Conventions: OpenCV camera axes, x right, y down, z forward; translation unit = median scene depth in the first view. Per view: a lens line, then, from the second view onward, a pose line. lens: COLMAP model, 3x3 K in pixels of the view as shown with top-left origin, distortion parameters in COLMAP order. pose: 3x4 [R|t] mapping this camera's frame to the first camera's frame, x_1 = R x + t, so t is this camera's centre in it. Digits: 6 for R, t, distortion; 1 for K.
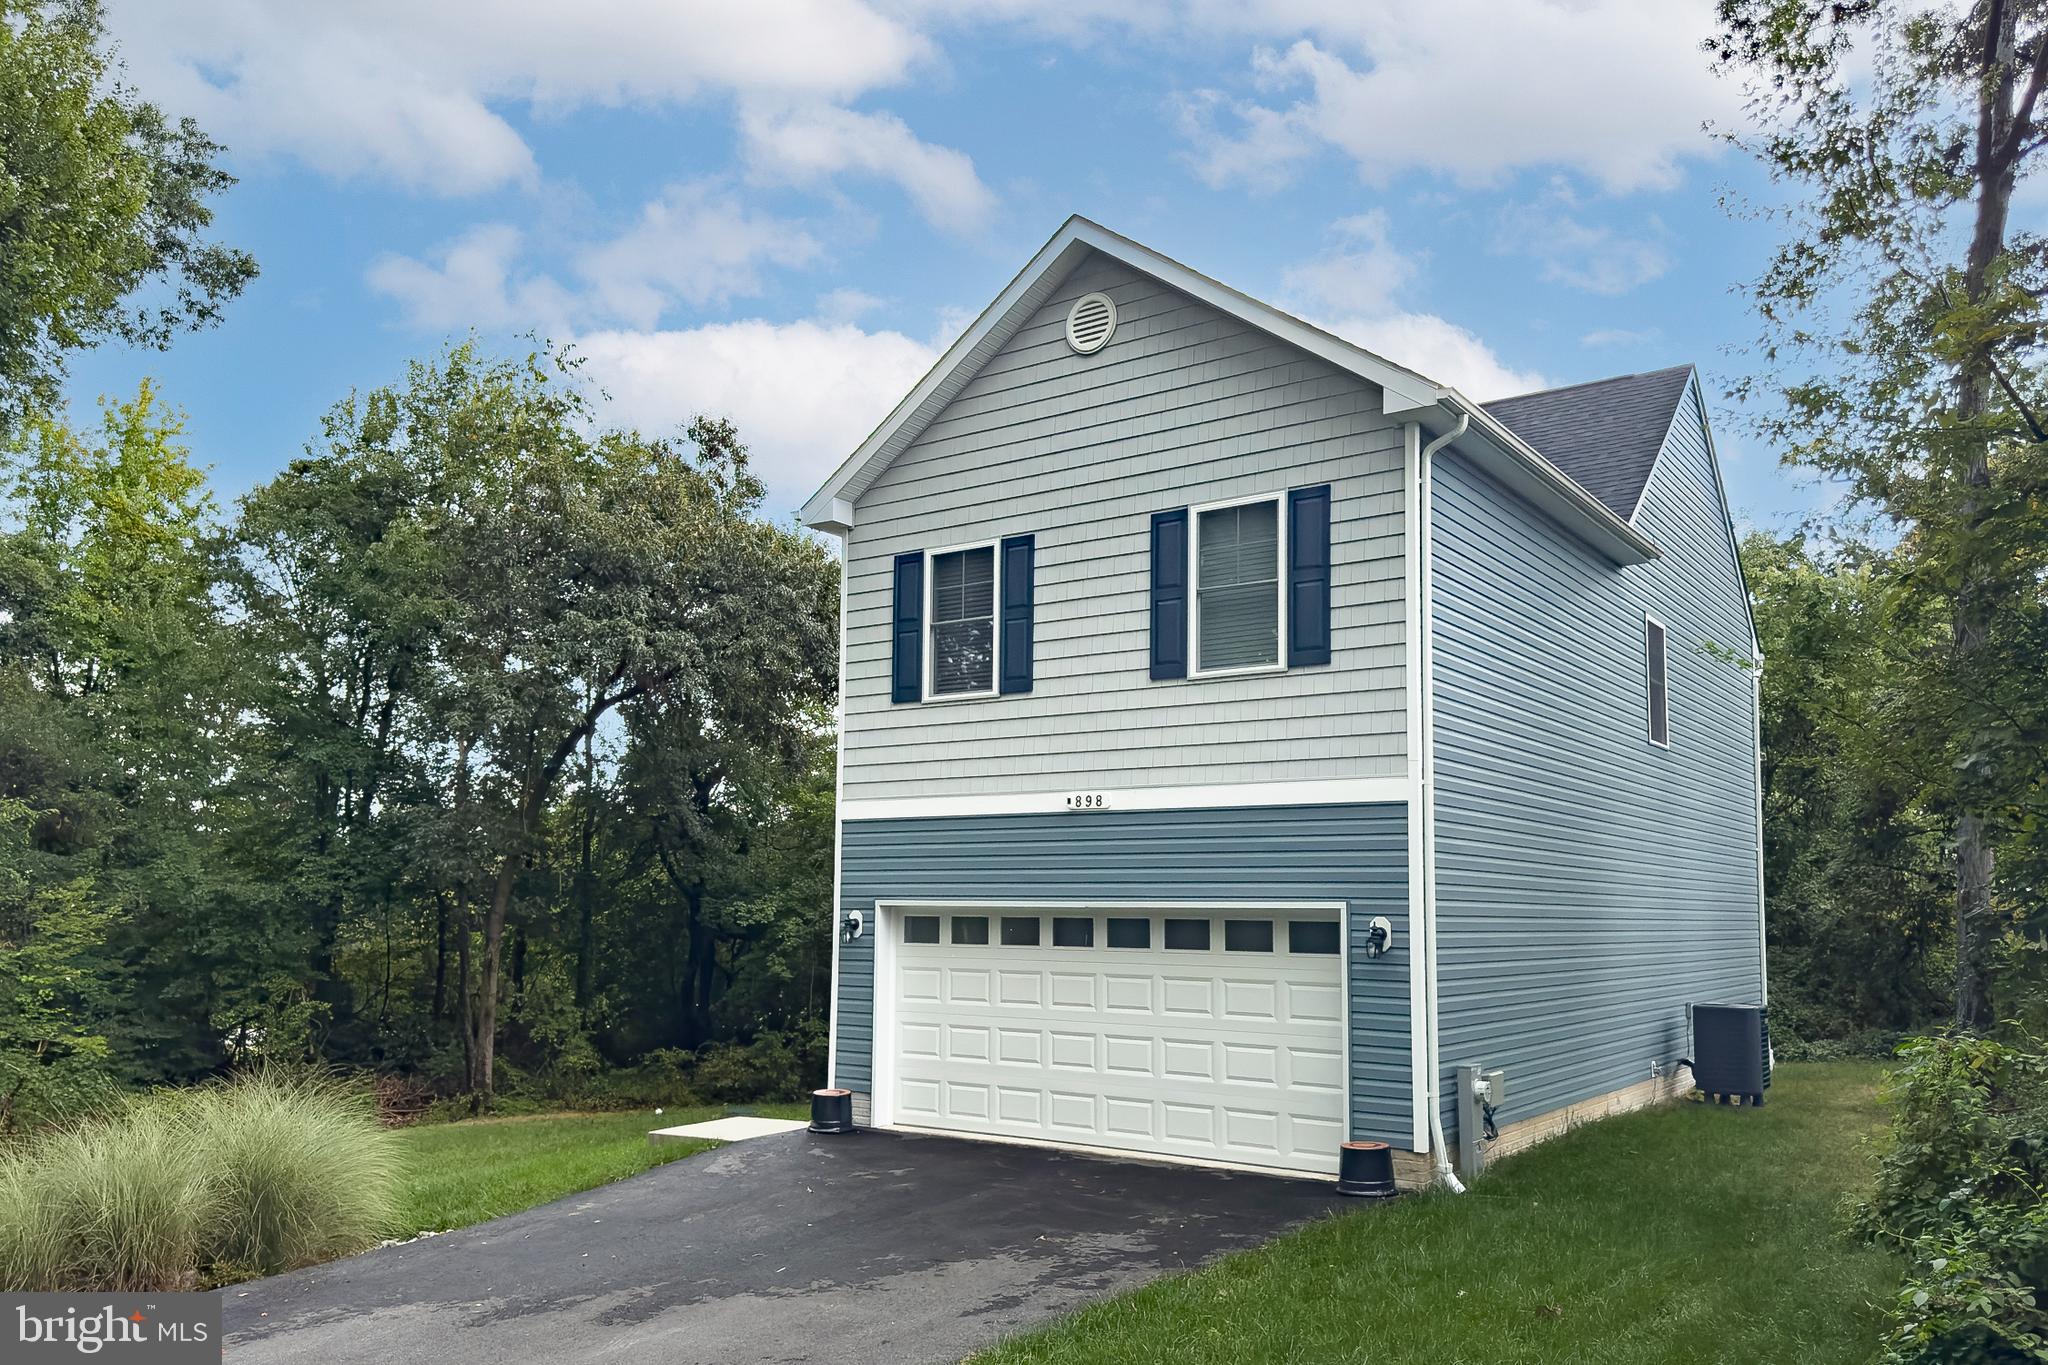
lens RADIAL K [[1550.3, 0, 1078.0], [0, 1550.3, 669.4], [0, 0, 1]] dist [0.056310, -0.082510]
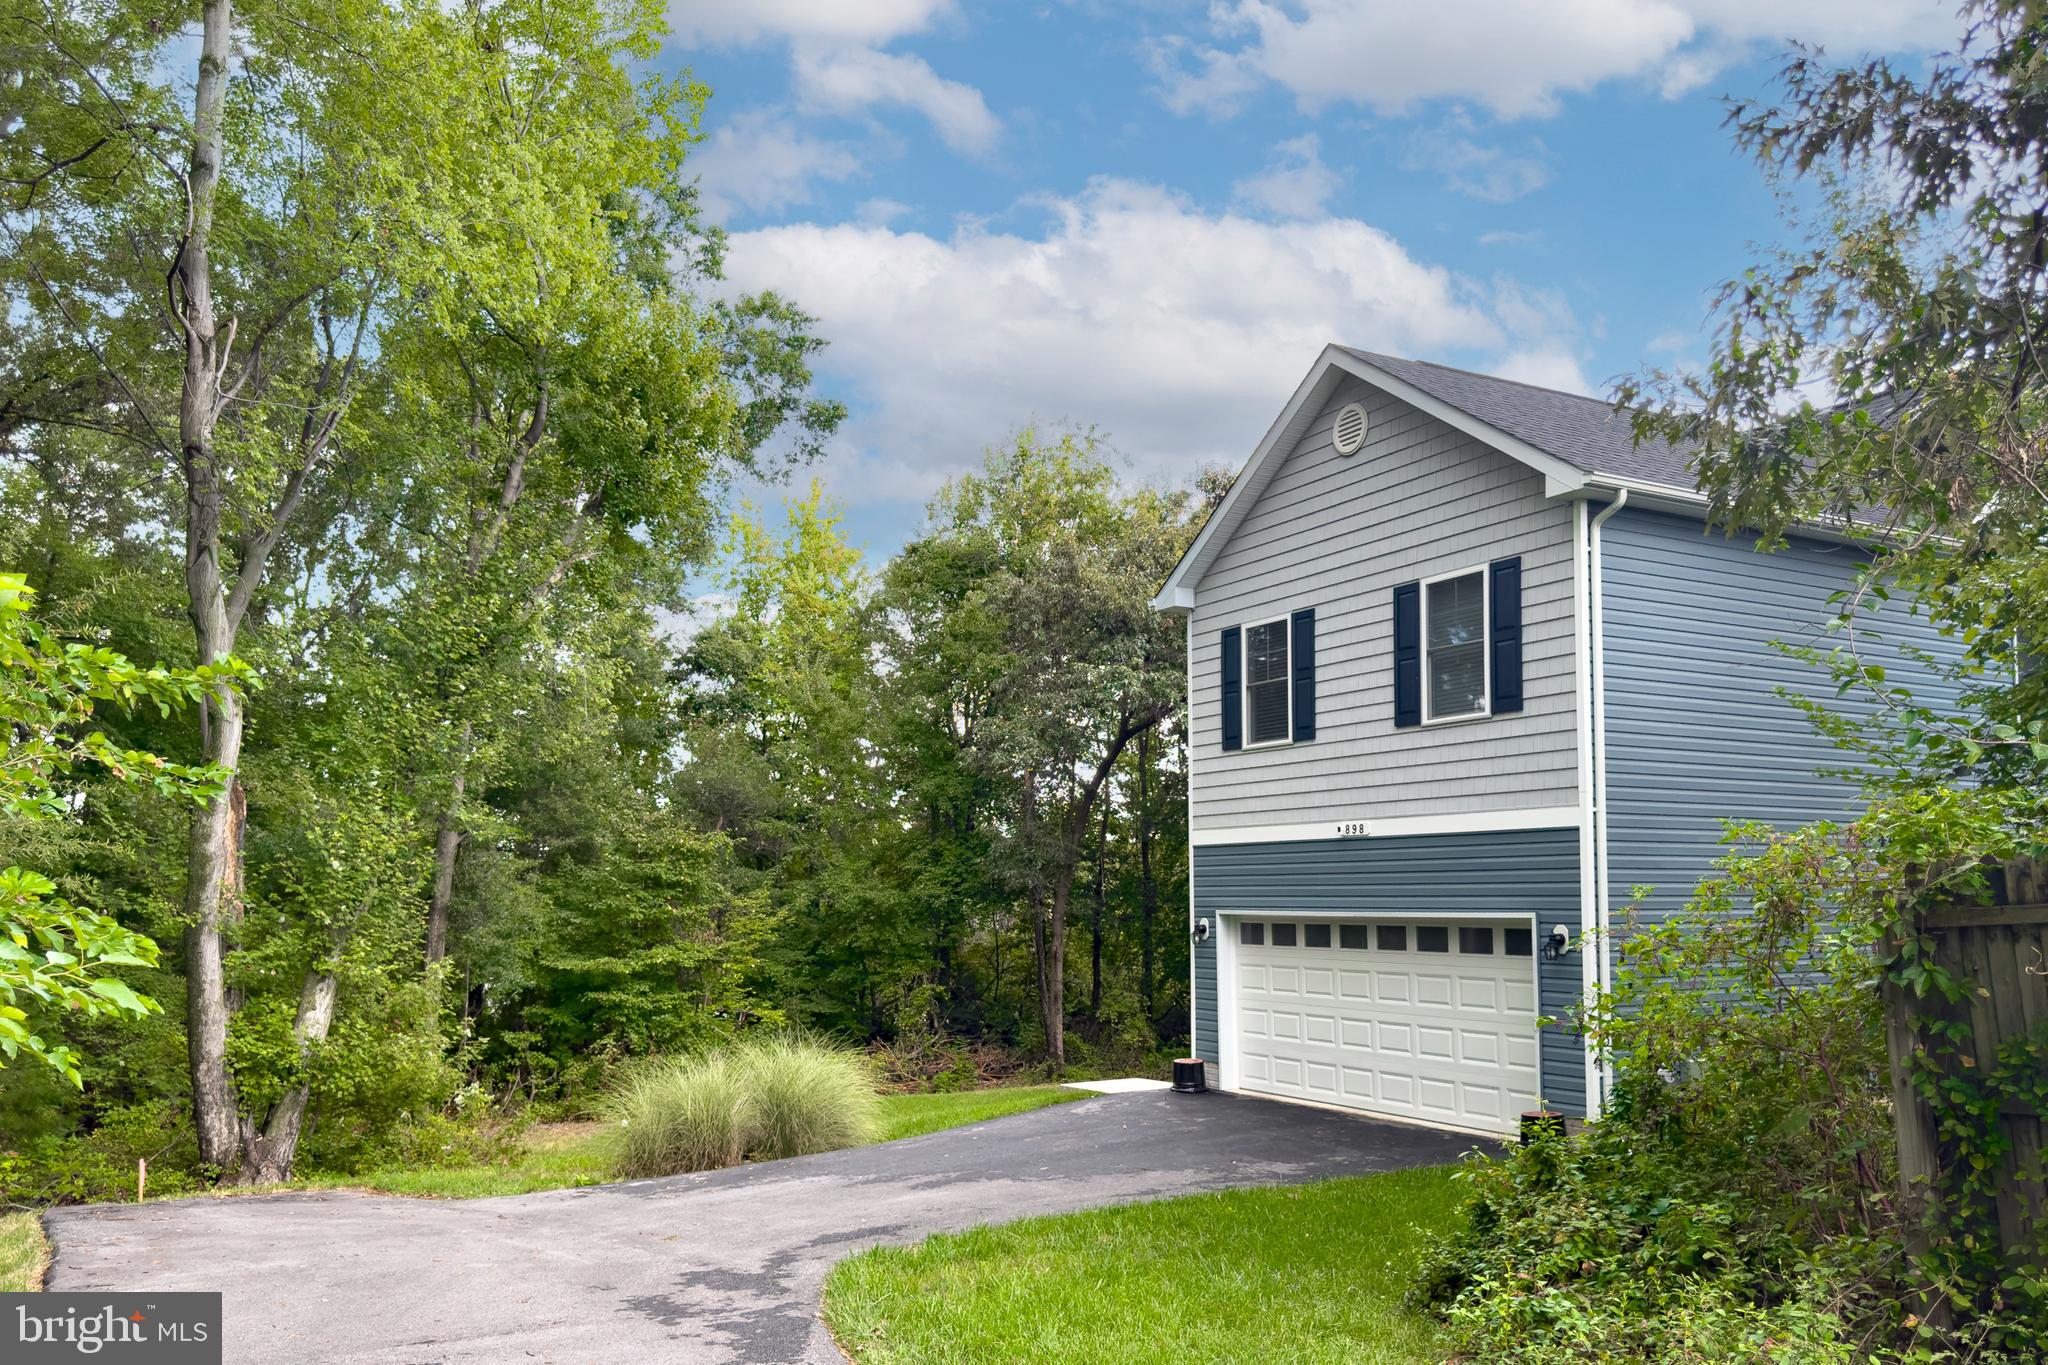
lens RADIAL K [[1550.3, 0, 1029.2], [0, 1550.3, 666.4], [0, 0, 1]] dist [0.056310, -0.082510]
pose [[0.904377, -0.073208, -0.420407, 0.281954], [0.074277, 0.997141, -0.013853, -0.042097], [0.420220, -0.018698, 0.907230, -0.203658]]
